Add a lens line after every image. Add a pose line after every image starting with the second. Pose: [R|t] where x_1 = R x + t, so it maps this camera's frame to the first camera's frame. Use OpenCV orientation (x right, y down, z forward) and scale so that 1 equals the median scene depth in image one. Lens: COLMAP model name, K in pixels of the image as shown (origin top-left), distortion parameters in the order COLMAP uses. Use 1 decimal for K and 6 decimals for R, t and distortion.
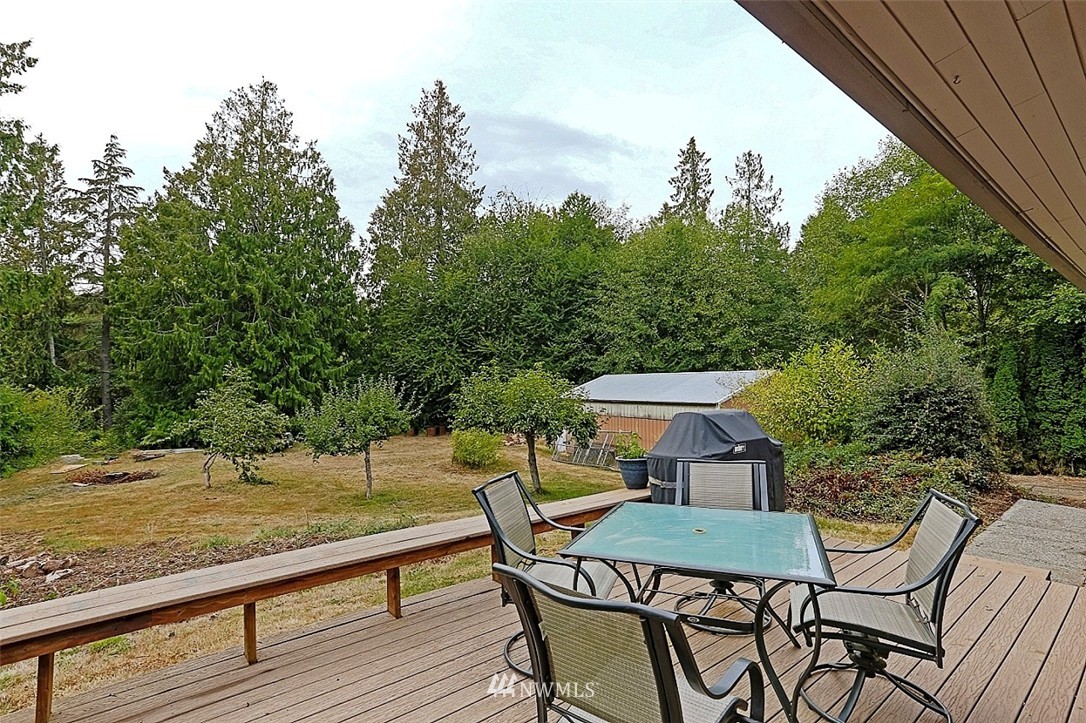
lens RADIAL K [[522.6, 0, 536.2], [0, 522.6, 353.8], [0, 0, 1]] dist [-0.016691, 0.009108]
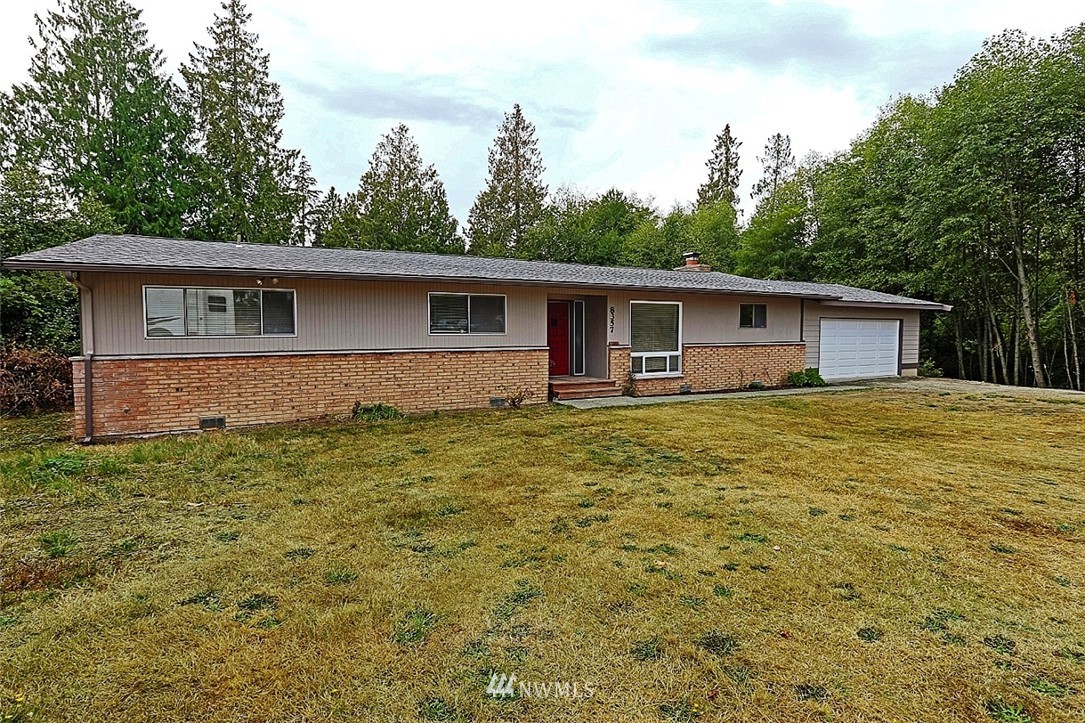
lens RADIAL K [[522.1, 0, 540.5], [0, 522.1, 361.1], [0, 0, 1]] dist [-0.016691, 0.009108]
pose [[0.981789, 0.028257, -0.187861, 0.163175], [-0.005284, 0.992555, 0.121682, -0.025338], [0.189901, -0.118473, 0.974629, -0.432577]]
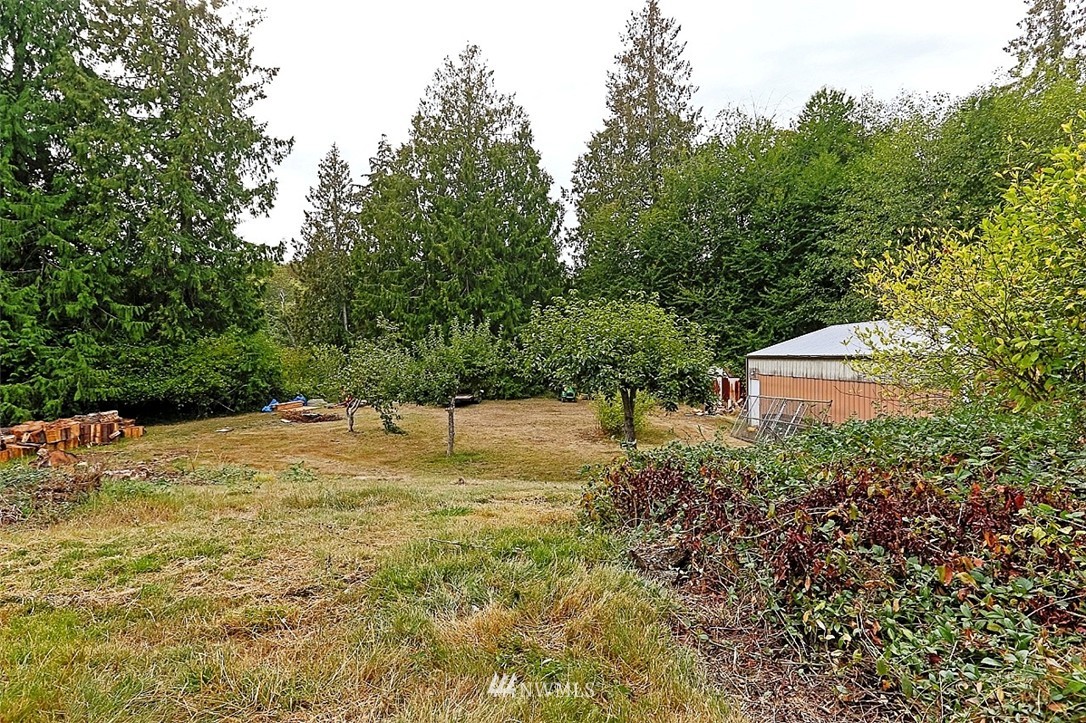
lens RADIAL K [[522.6, 0, 544.7], [0, 522.6, 356.5], [0, 0, 1]] dist [-0.016691, 0.009108]
pose [[0.868905, 0.013386, -0.494799, 0.104463], [0.020117, 0.997853, 0.062321, 0.021171], [0.494571, -0.064105, 0.866770, 0.132437]]
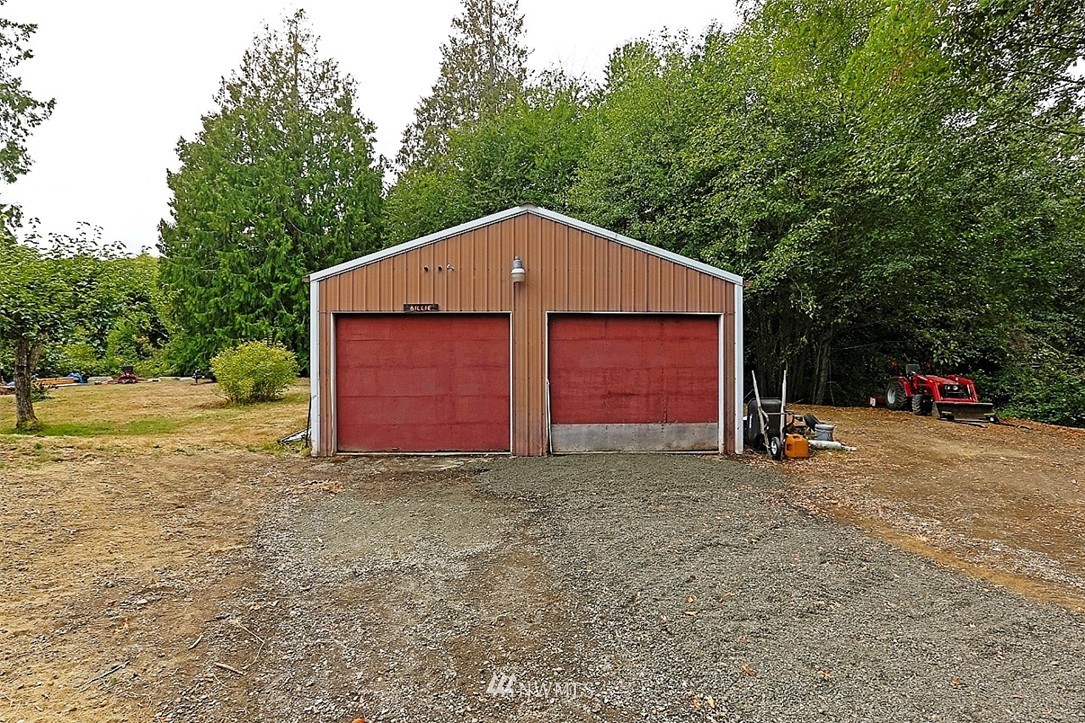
lens RADIAL K [[522.1, 0, 547.2], [0, 522.1, 359.8], [0, 0, 1]] dist [-0.016691, 0.009108]
pose [[0.855117, 0.017493, -0.518140, 0.345664], [0.019187, 0.997678, 0.065347, 0.064597], [0.518080, -0.065821, 0.852796, 0.329336]]
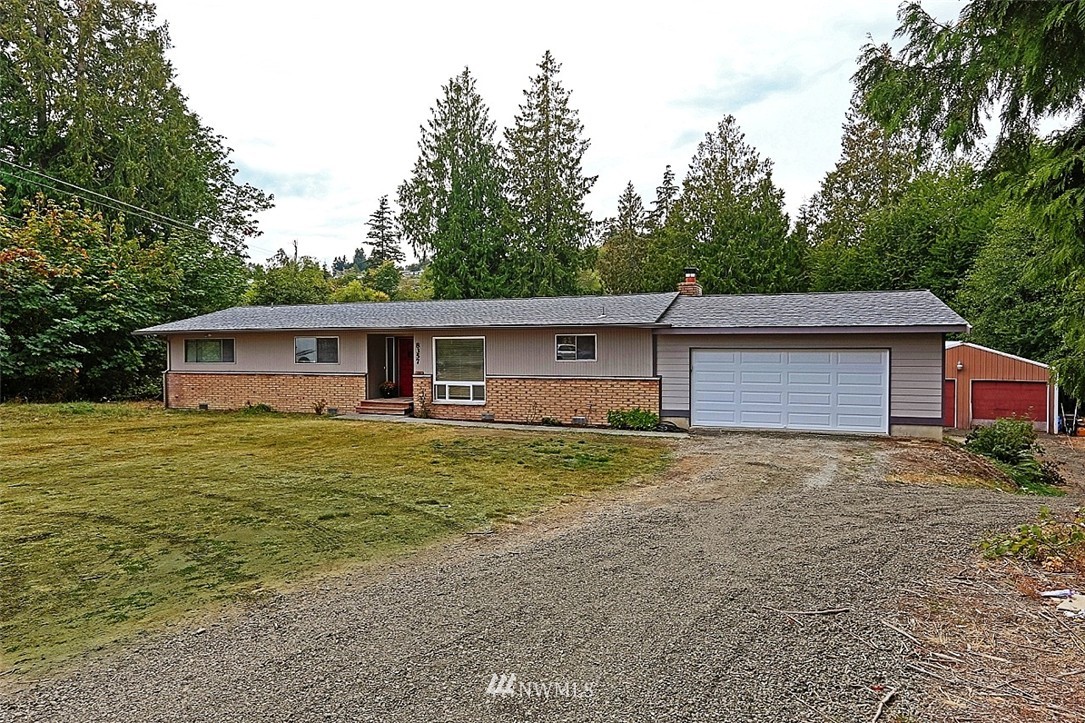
lens RADIAL K [[660.1, 0, 544.3], [0, 660.1, 357.9], [0, 0, 1]] dist [-0.002314, 0.003502]
pose [[0.517050, 0.034344, -0.855266, 0.623161], [0.047005, 0.996548, 0.068434, -0.037941], [0.854664, -0.075585, 0.513651, -0.280966]]
